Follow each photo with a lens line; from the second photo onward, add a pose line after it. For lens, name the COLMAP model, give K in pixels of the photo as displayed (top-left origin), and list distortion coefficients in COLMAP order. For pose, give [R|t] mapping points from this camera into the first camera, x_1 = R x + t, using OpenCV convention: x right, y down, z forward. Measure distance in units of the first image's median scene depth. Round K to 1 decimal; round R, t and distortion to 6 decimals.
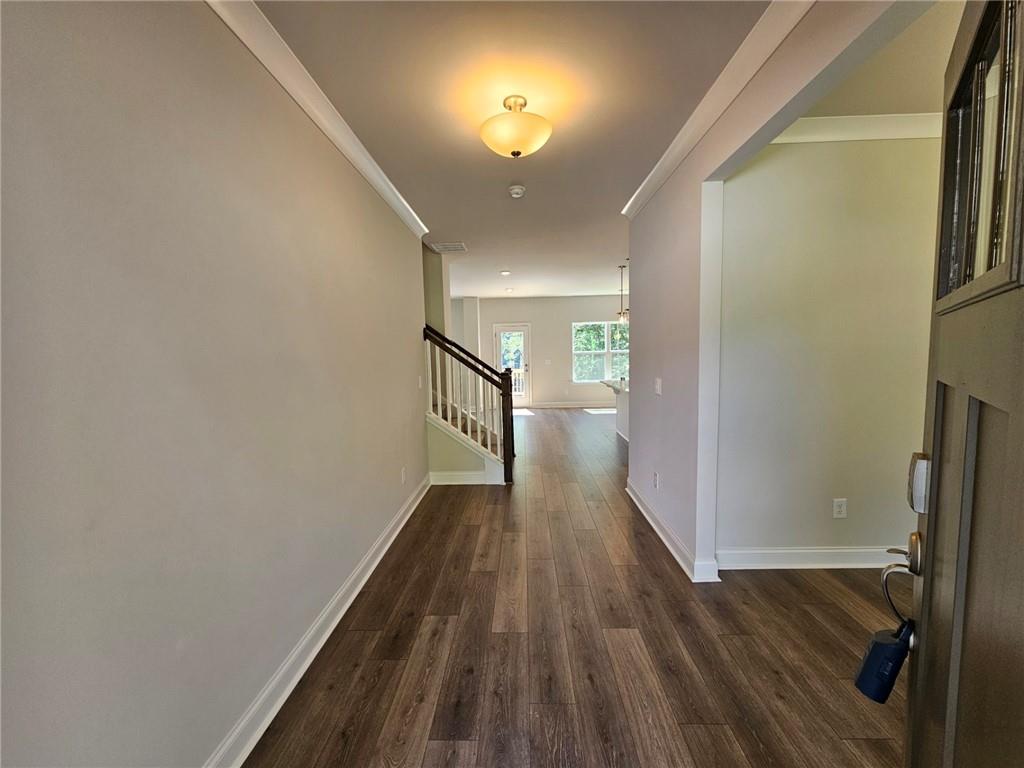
lens RADIAL K [[417.6, 0, 511.2], [0, 417.6, 382.4], [0, 0, 1]] dist [0.002134, -0.000063]
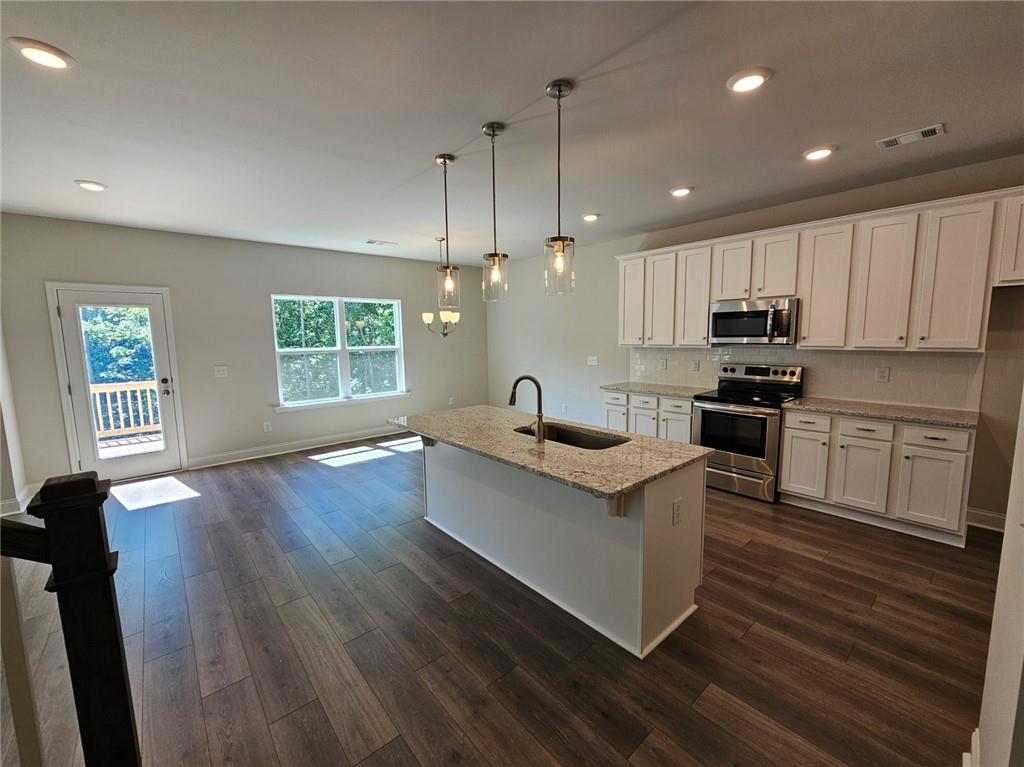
lens RADIAL K [[417.6, 0, 507.4], [0, 417.6, 387.2], [0, 0, 1]] dist [0.002134, -0.000063]
pose [[0.744204, -0.070624, 0.664208, 0.010822], [0.047958, 0.997478, 0.052327, -0.040594], [-0.666229, -0.007088, 0.745714, 0.409397]]
